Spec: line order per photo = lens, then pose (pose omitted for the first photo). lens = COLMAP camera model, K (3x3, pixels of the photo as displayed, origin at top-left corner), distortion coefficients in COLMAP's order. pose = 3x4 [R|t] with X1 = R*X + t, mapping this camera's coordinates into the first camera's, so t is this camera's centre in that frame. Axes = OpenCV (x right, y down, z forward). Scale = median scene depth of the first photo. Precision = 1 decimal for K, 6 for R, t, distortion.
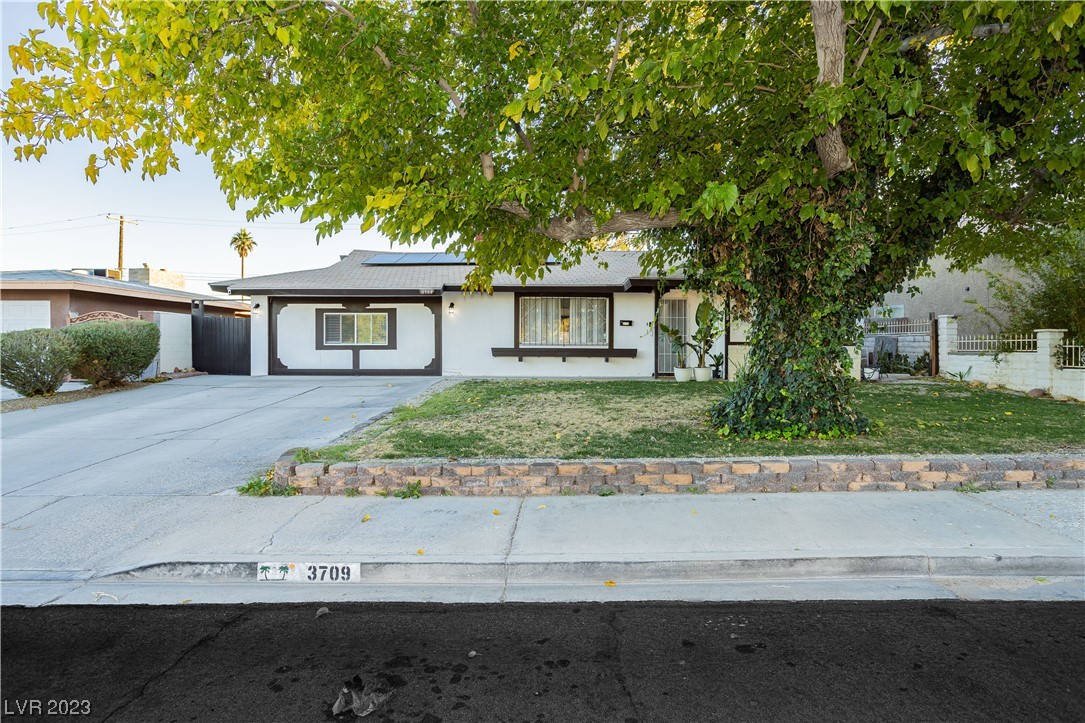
lens RADIAL K [[527.5, 0, 542.5], [0, 527.5, 361.5], [0, 0, 1]] dist [-0.003232, 0.000398]
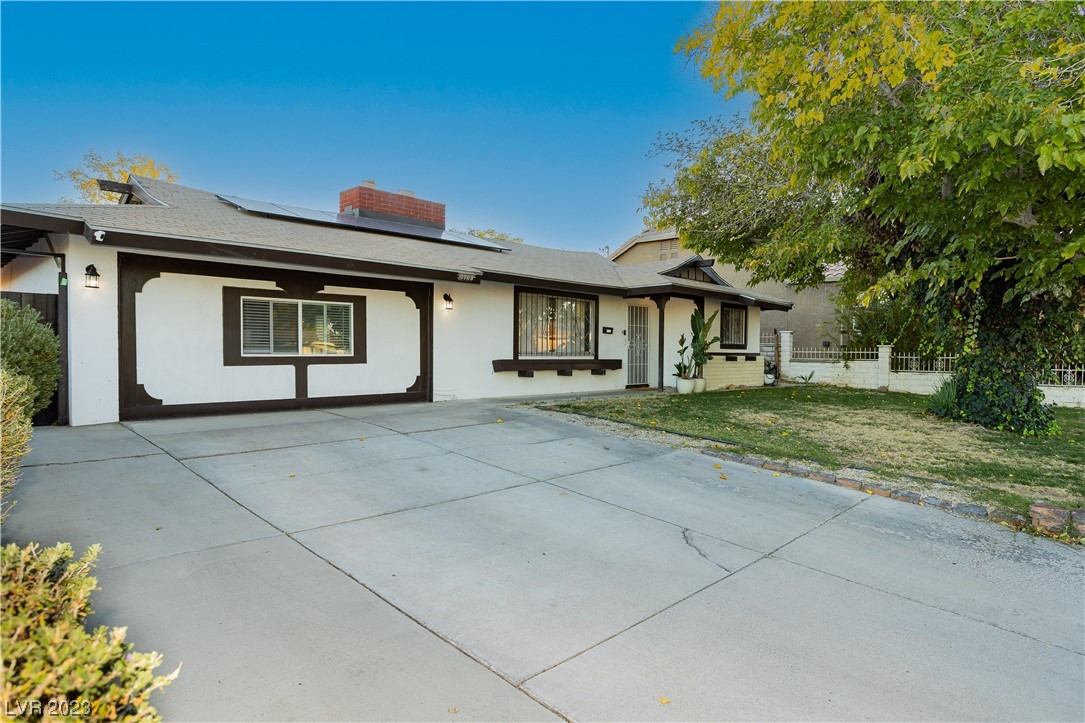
lens RADIAL K [[527.5, 0, 542.5], [0, 527.5, 361.5], [0, 0, 1]] dist [-0.003232, 0.000398]
pose [[0.771816, -0.009193, 0.635779, -0.510571], [0.015304, 0.999874, -0.004121, -0.019272], [-0.635662, 0.012911, 0.771860, 0.394235]]
